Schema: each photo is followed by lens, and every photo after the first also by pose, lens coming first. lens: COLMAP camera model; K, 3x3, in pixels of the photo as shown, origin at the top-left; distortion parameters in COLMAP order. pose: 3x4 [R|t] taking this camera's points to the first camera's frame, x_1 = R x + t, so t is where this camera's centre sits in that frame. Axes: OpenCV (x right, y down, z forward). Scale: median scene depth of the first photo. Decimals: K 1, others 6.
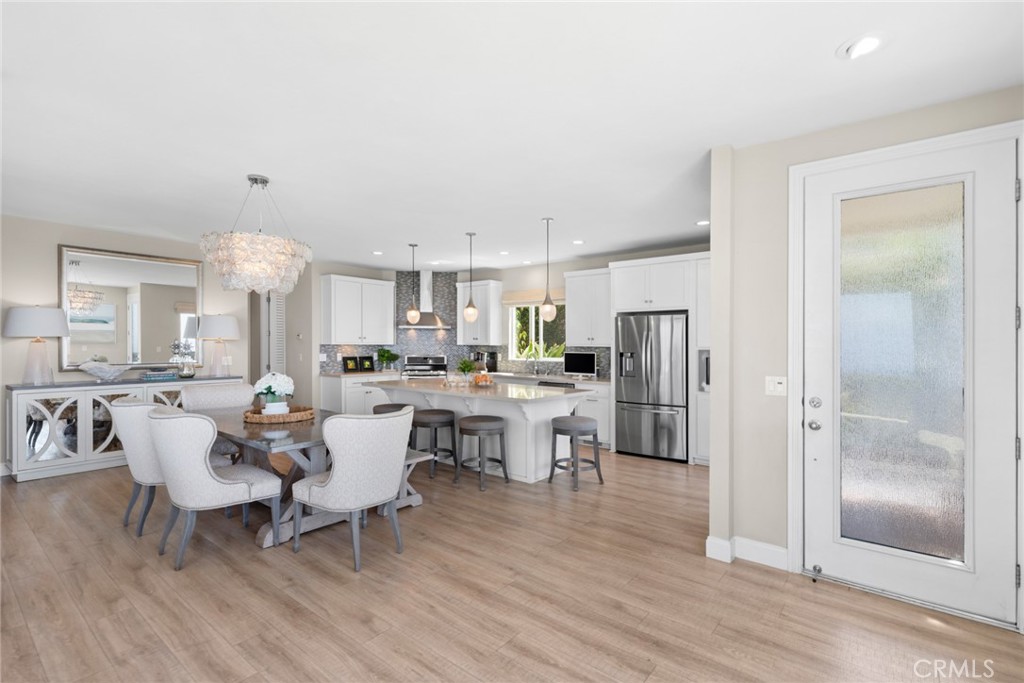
lens RADIAL K [[474.5, 0, 511.2], [0, 474.5, 343.5], [0, 0, 1]] dist [0.003559, -0.001250]
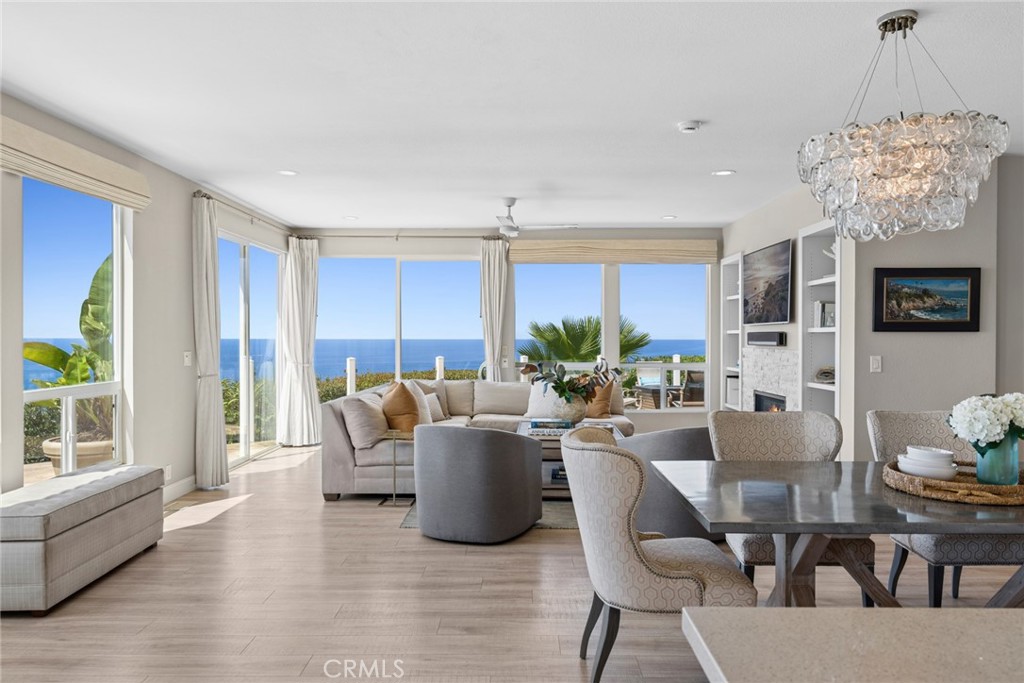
lens RADIAL K [[701.0, 0, 513.9], [0, 701.0, 344.3], [0, 0, 1]] dist [-0.005945, 0.001503]
pose [[-0.783469, 0.002790, -0.621424, 0.232168], [-0.004364, 0.999941, 0.009991, 0.008692], [0.621415, 0.010539, -0.783410, 1.043432]]
